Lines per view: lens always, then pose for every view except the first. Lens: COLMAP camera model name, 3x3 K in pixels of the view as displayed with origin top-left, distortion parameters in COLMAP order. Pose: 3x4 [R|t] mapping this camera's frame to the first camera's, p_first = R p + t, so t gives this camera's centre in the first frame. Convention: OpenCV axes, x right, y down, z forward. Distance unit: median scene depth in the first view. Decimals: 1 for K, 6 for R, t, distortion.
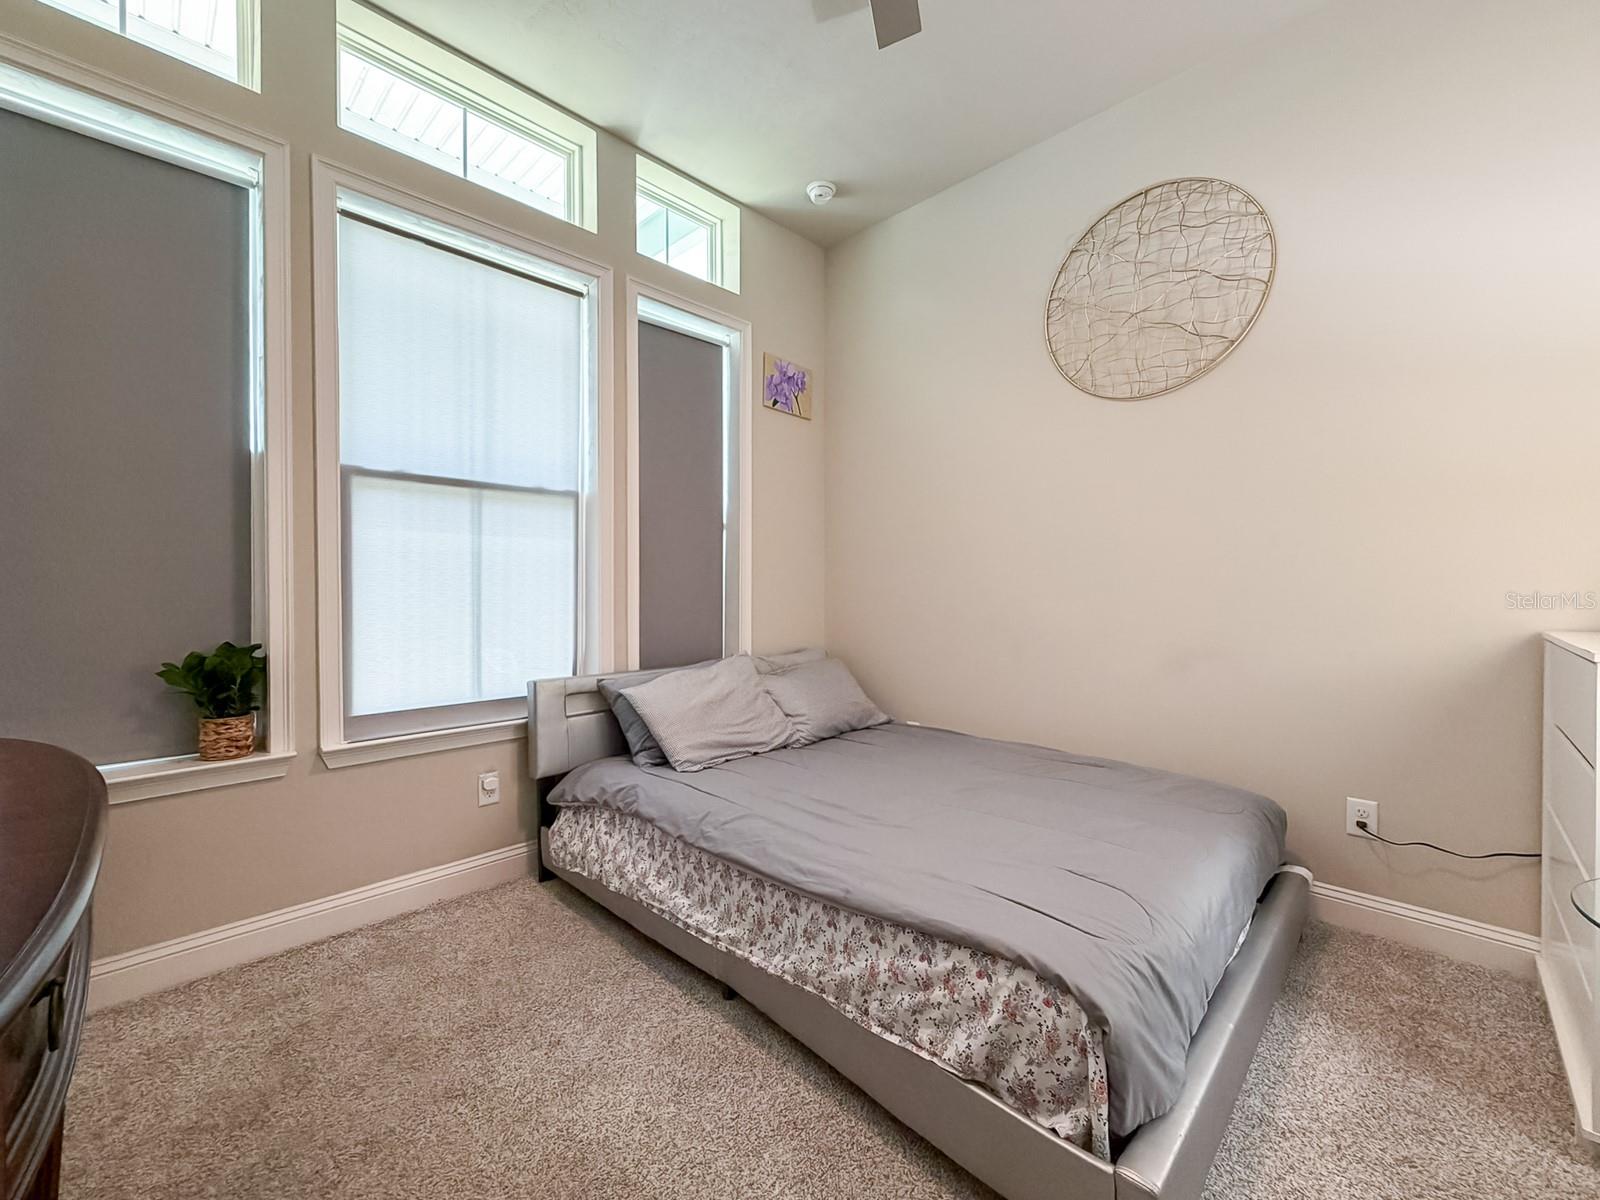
lens RADIAL K [[647.2, 0, 815.4], [0, 647.2, 597.7], [0, 0, 1]] dist [0.000058, 0.000642]
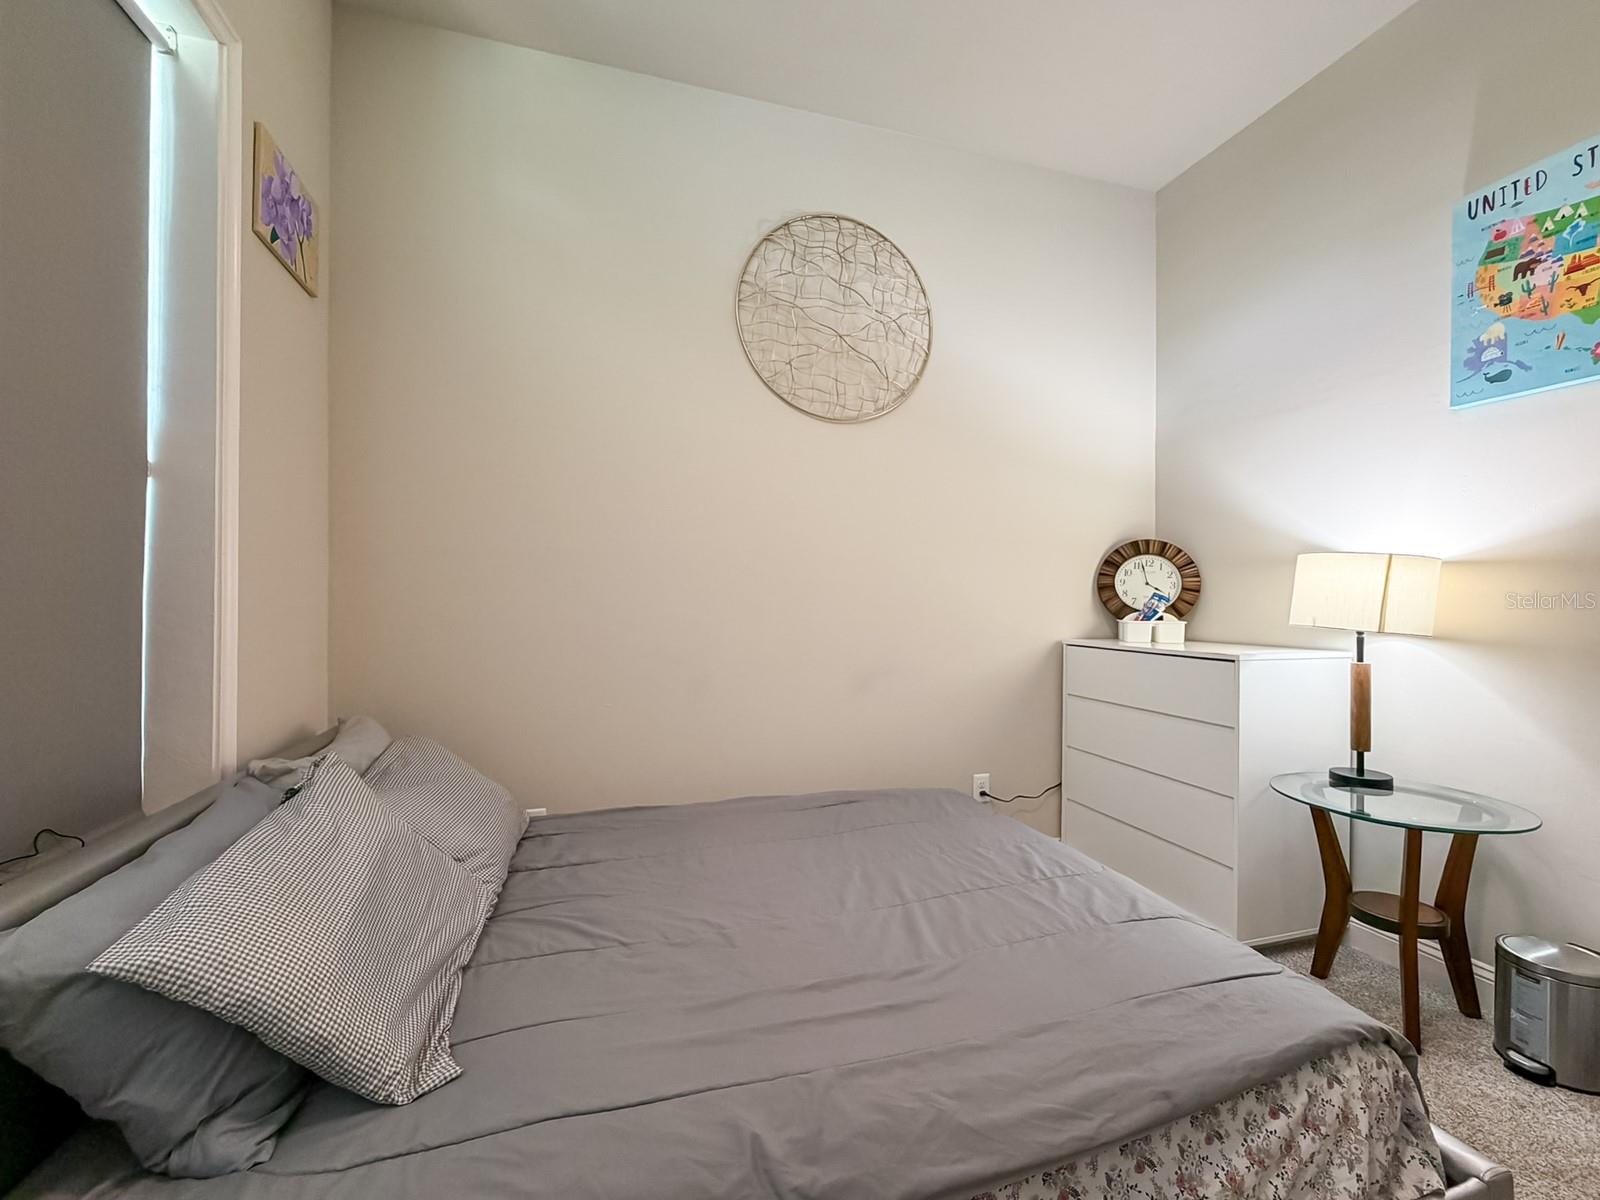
lens RADIAL K [[647.2, 0, 800.1], [0, 647.2, 605.6], [0, 0, 1]] dist [0.000058, 0.000642]
pose [[0.501417, 0.000216, 0.865206, -0.433576], [0.005764, 0.999977, -0.003591, -0.023502], [-0.865186, 0.006788, 0.501404, 0.613547]]
